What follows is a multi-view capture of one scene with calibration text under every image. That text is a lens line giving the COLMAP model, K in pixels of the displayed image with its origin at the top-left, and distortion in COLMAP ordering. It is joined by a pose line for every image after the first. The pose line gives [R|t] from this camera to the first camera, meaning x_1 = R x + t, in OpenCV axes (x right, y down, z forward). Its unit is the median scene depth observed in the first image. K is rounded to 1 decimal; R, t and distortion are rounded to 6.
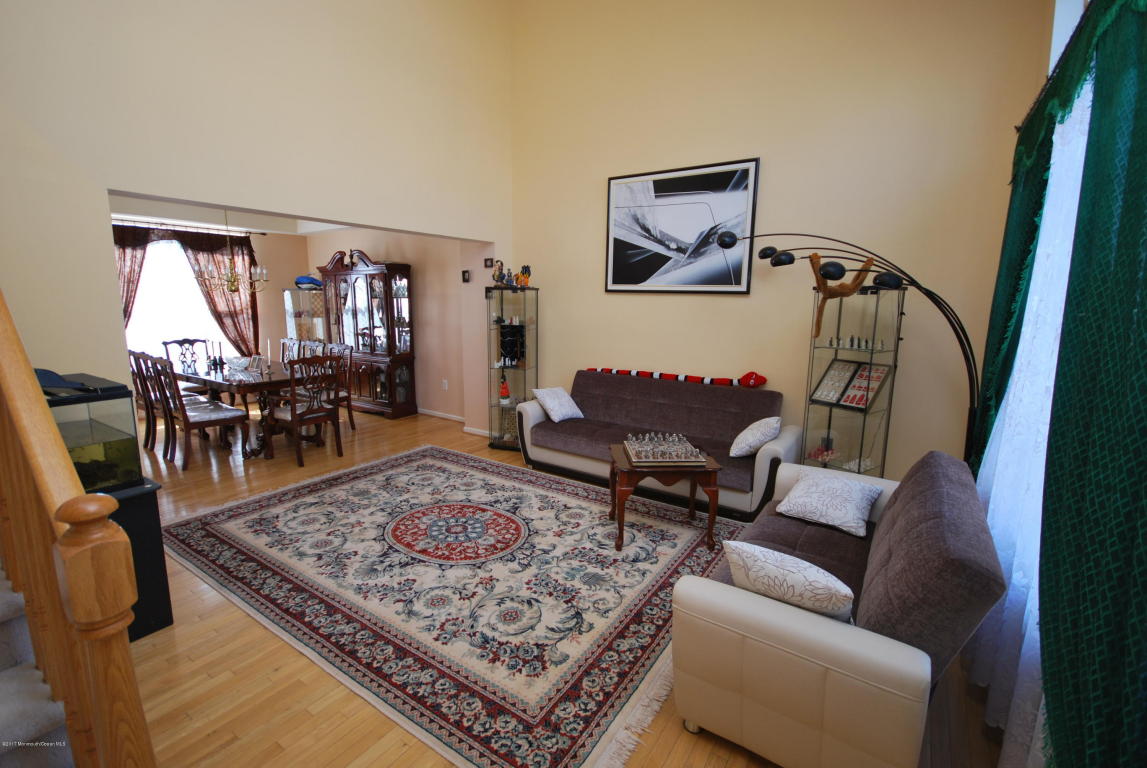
lens RADIAL K [[512.9, 0, 572.2], [0, 512.9, 386.3], [0, 0, 1]] dist [-0.016033, -0.000793]
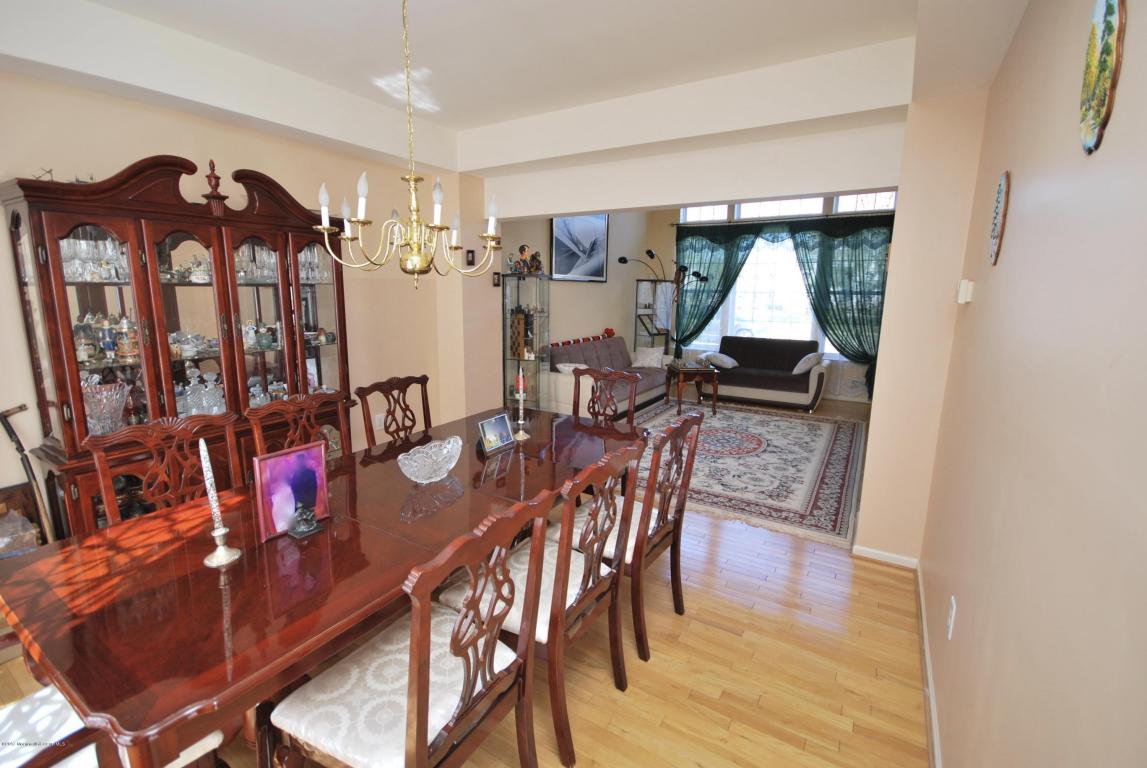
lens RADIAL K [[512.9, 0, 570.6], [0, 512.9, 385.2], [0, 0, 1]] dist [-0.016033, -0.000793]
pose [[-0.055532, -0.202191, 0.977770, -1.580754], [0.151844, 0.966181, 0.208418, -0.256509], [-0.986843, 0.160043, -0.022952, 1.388238]]
